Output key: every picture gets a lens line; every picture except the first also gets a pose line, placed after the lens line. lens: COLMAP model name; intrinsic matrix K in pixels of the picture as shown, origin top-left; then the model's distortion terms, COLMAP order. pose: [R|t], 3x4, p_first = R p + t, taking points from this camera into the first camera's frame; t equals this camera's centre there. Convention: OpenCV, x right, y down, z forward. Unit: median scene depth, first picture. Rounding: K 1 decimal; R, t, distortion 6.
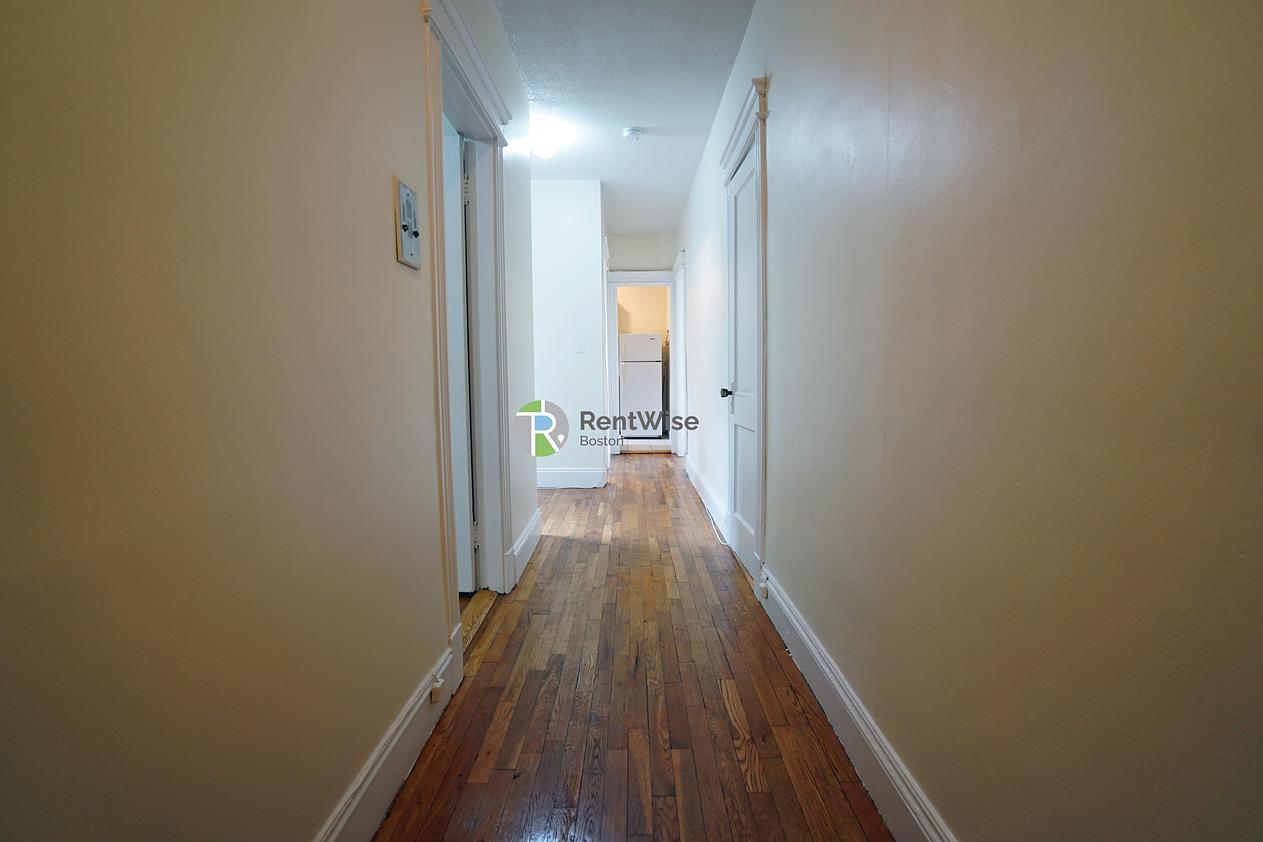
lens RADIAL K [[612.9, 0, 639.1], [0, 612.9, 421.2], [0, 0, 1]] dist [-0.062869, 0.030421]
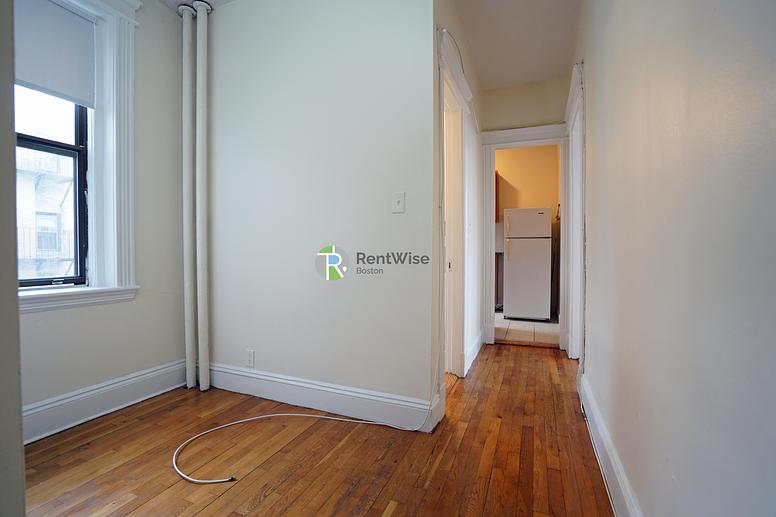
lens RADIAL K [[376.6, 0, 392.7], [0, 376.6, 258.6], [0, 0, 1]] dist [-0.062869, 0.030421]
pose [[0.928761, 0.019486, -0.370167, 0.027766], [-0.040191, 0.998024, -0.048305, -0.035716], [0.368494, 0.059741, 0.927709, 0.471393]]
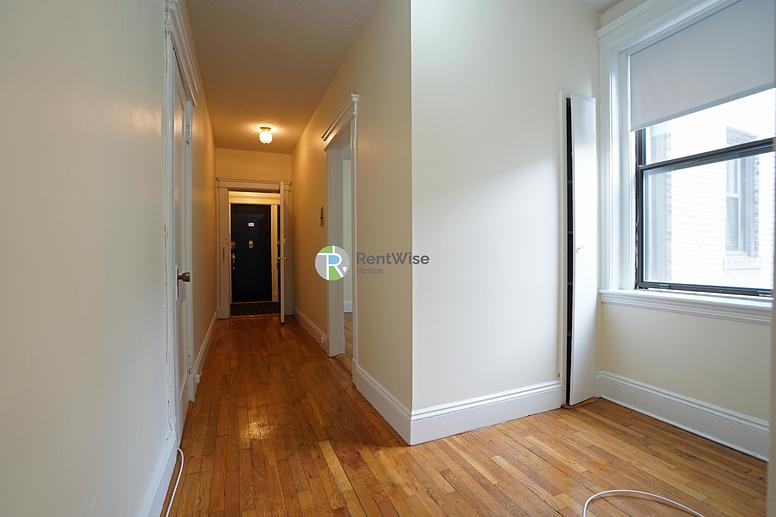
lens RADIAL K [[376.6, 0, 392.7], [0, 376.6, 258.6], [0, 0, 1]] dist [-0.062869, 0.030421]
pose [[-0.930268, 0.012112, -0.366681, 0.021628], [-0.019783, 0.996345, 0.083101, -0.052280], [0.366347, 0.084560, -0.926628, 0.669197]]
